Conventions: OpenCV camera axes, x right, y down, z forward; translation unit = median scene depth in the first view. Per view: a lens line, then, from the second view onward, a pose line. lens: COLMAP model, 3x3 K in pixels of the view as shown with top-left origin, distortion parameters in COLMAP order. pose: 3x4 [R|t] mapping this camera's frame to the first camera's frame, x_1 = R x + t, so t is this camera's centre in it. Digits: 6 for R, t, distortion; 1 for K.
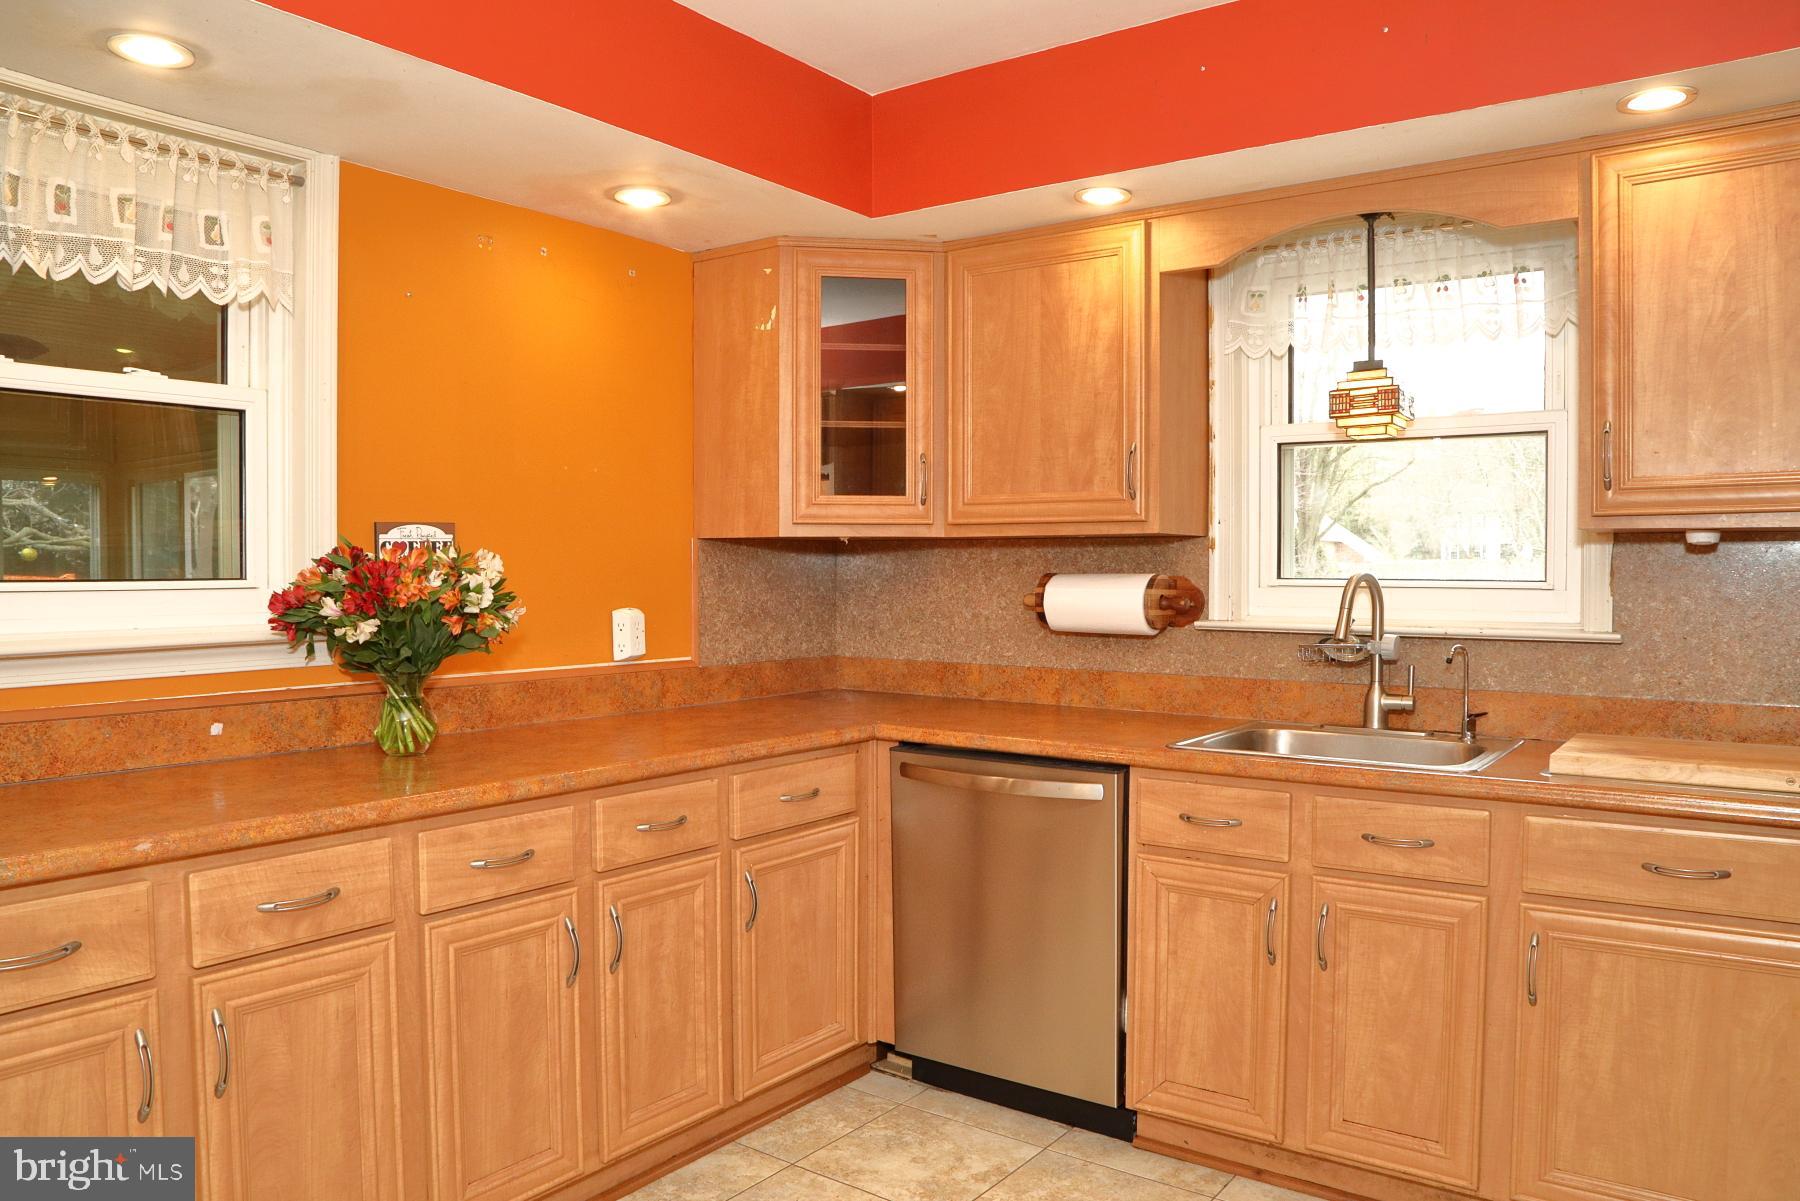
lens RADIAL K [[1262.7, 0, 904.8], [0, 1262.7, 608.0], [0, 0, 1]] dist [-0.126543, 0.073375]
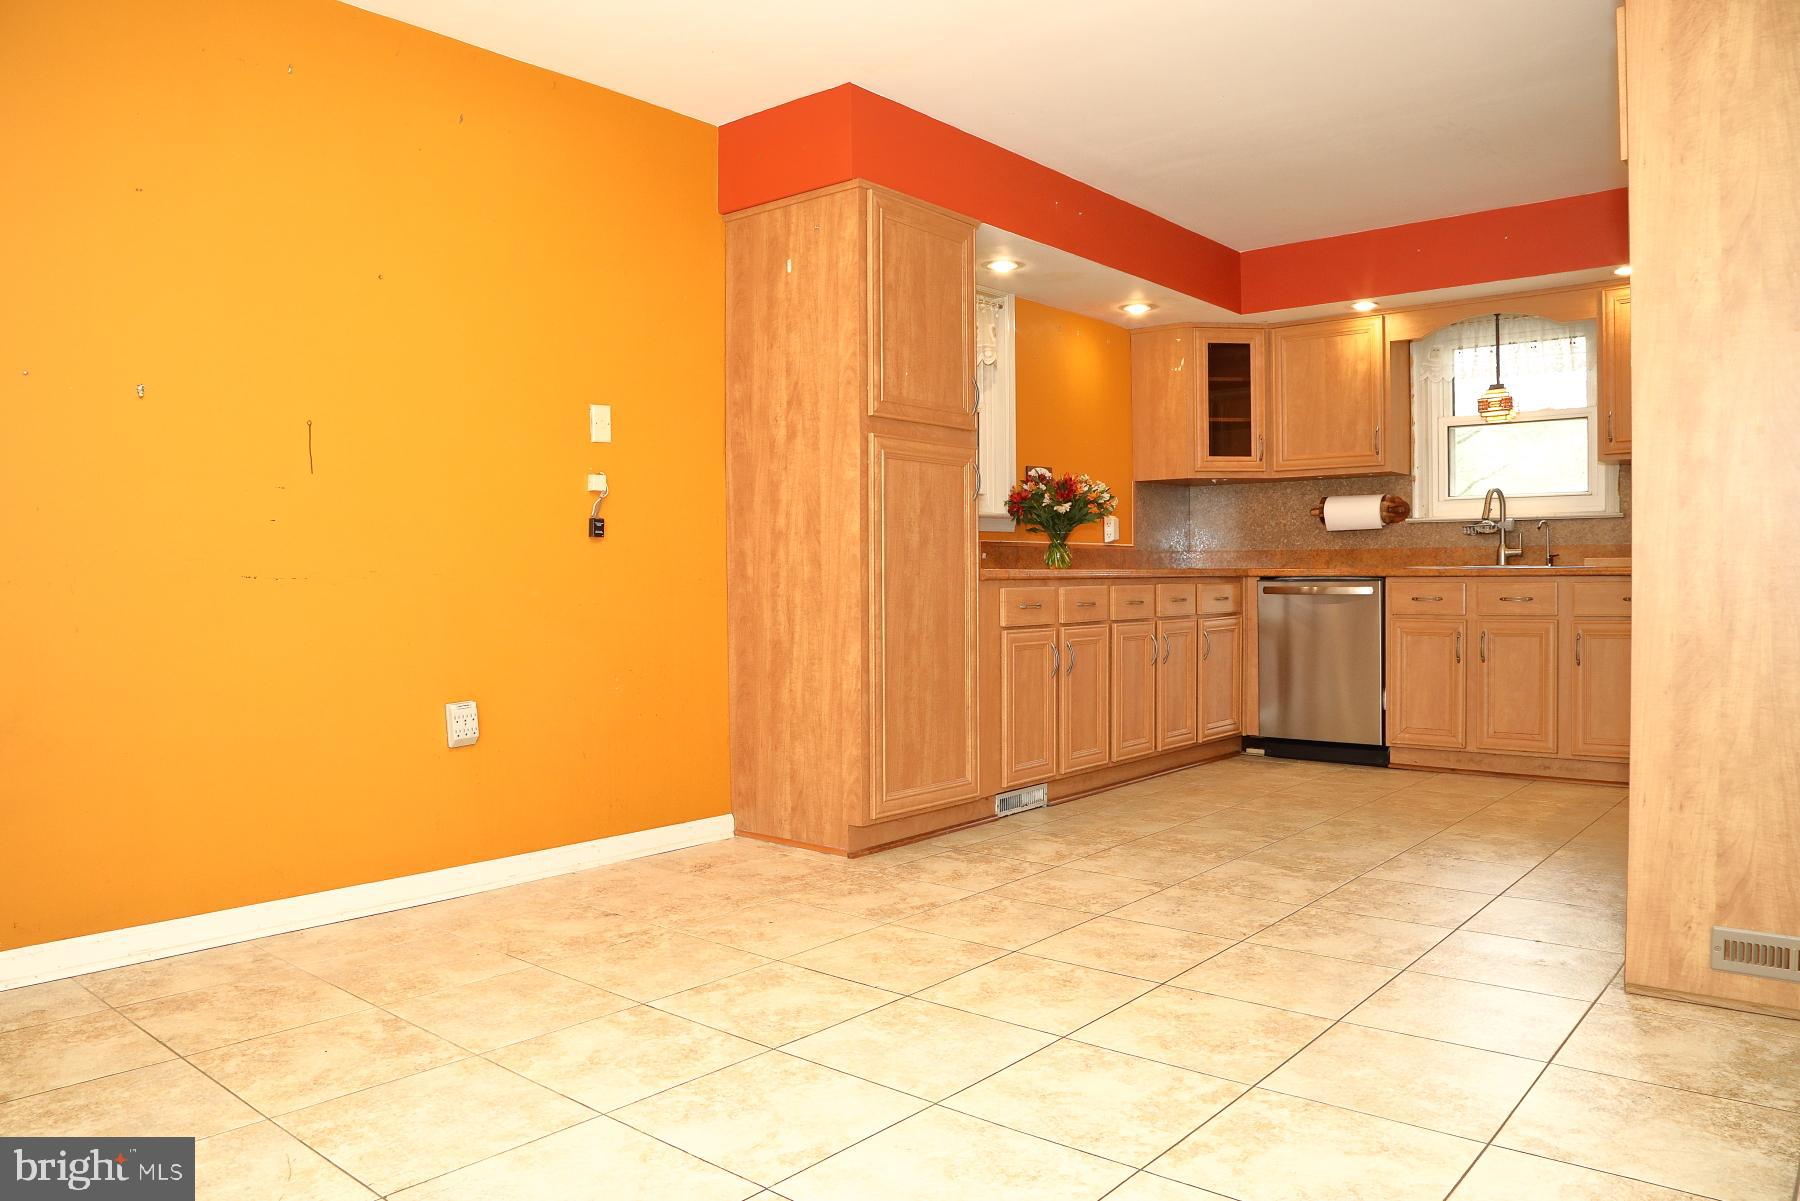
lens RADIAL K [[1253.6, 0, 894.9], [0, 1253.6, 607.8], [0, 0, 1]] dist [-0.131249, 0.074128]
pose [[0.996534, -0.008033, -0.082794, -0.477899], [0.007647, 0.999958, -0.004984, 0.181434], [0.082830, 0.004333, 0.996554, -1.141759]]
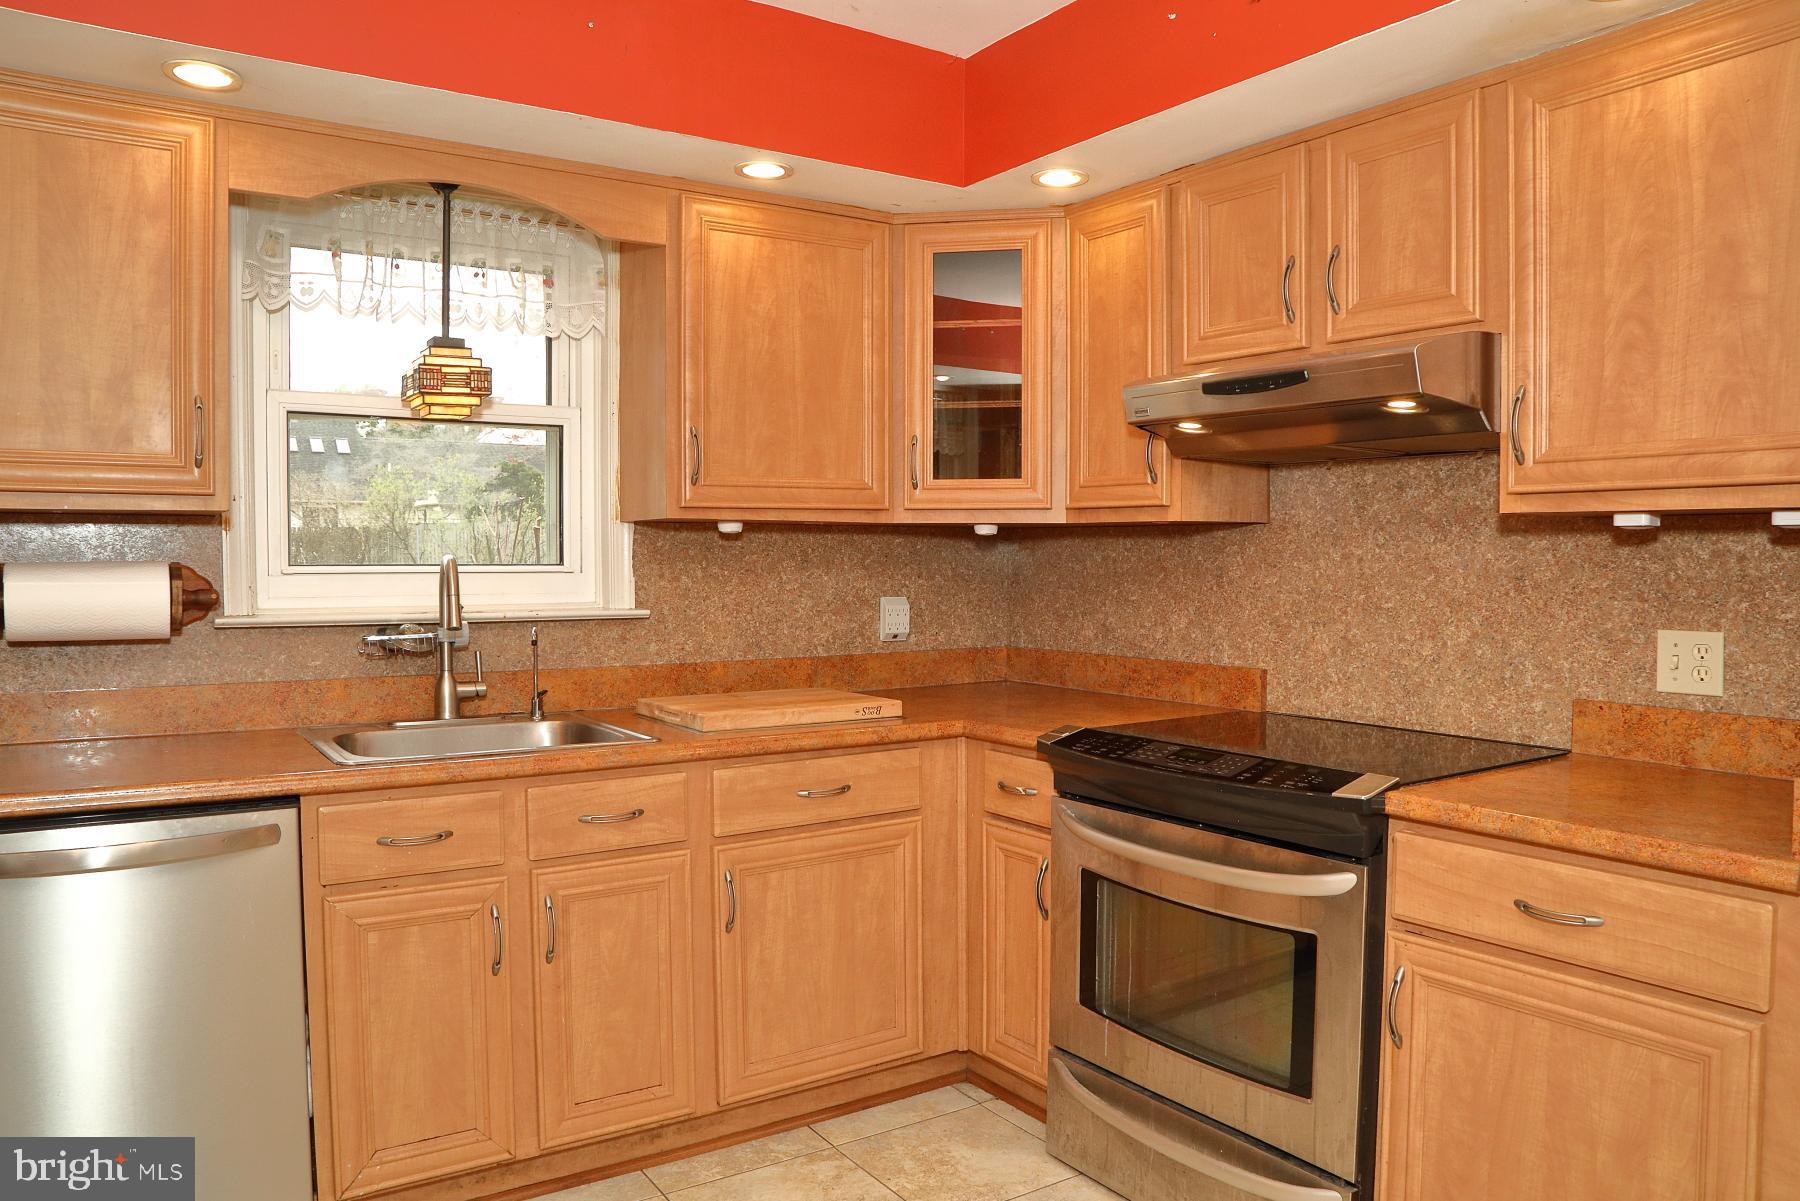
lens RADIAL K [[1253.6, 0, 894.9], [0, 1253.6, 607.8], [0, 0, 1]] dist [-0.131249, 0.074128]
pose [[0.353492, -0.038610, 0.934640, -0.424294], [0.026869, 0.999155, 0.031113, -0.010737], [-0.935051, 0.014115, 0.354231, 0.358207]]
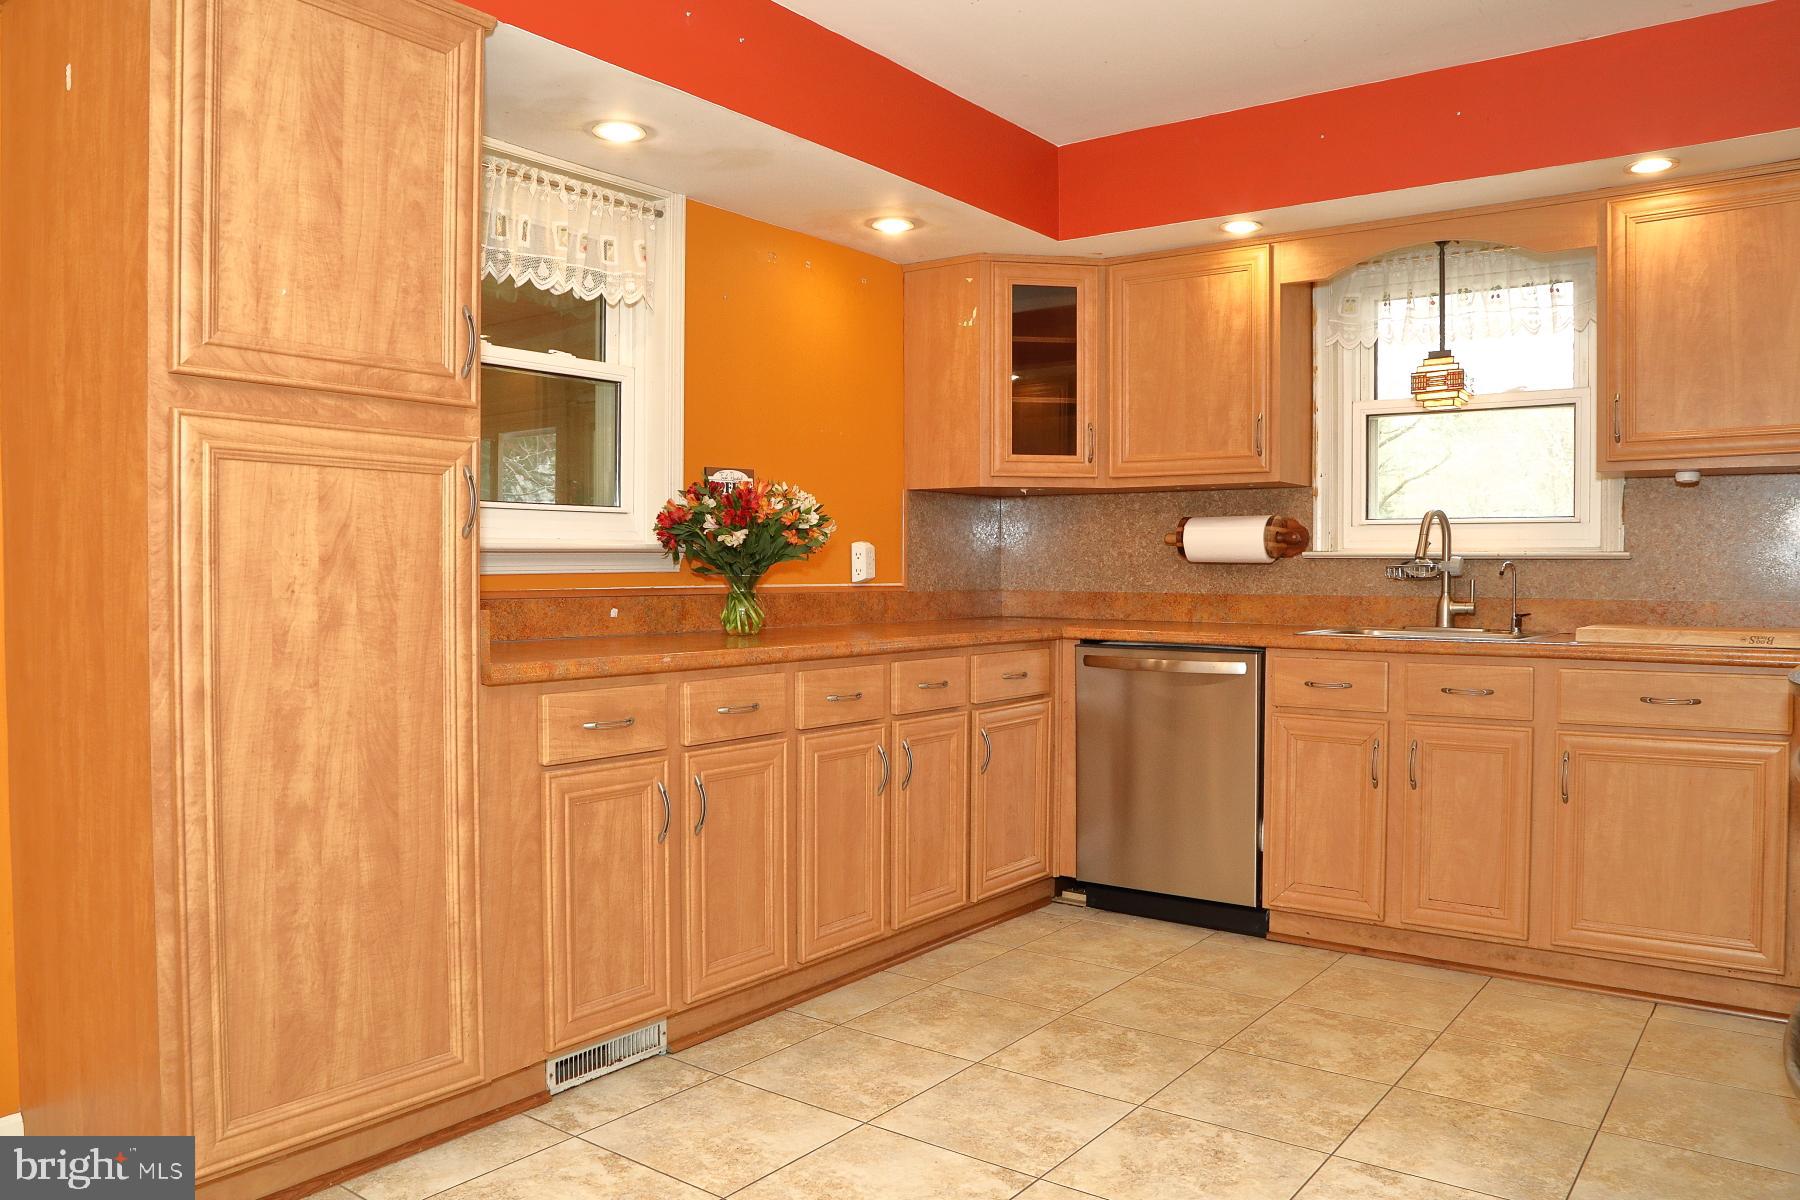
lens RADIAL K [[1299.1, 0, 903.0], [0, 1299.1, 608.1], [0, 0, 1]] dist [-0.119185, 0.073848]
pose [[0.999894, 0.001408, -0.014489, -0.194192], [-0.001421, 0.999999, -0.000896, 0.084154], [0.014487, 0.000917, 0.999895, -0.398388]]
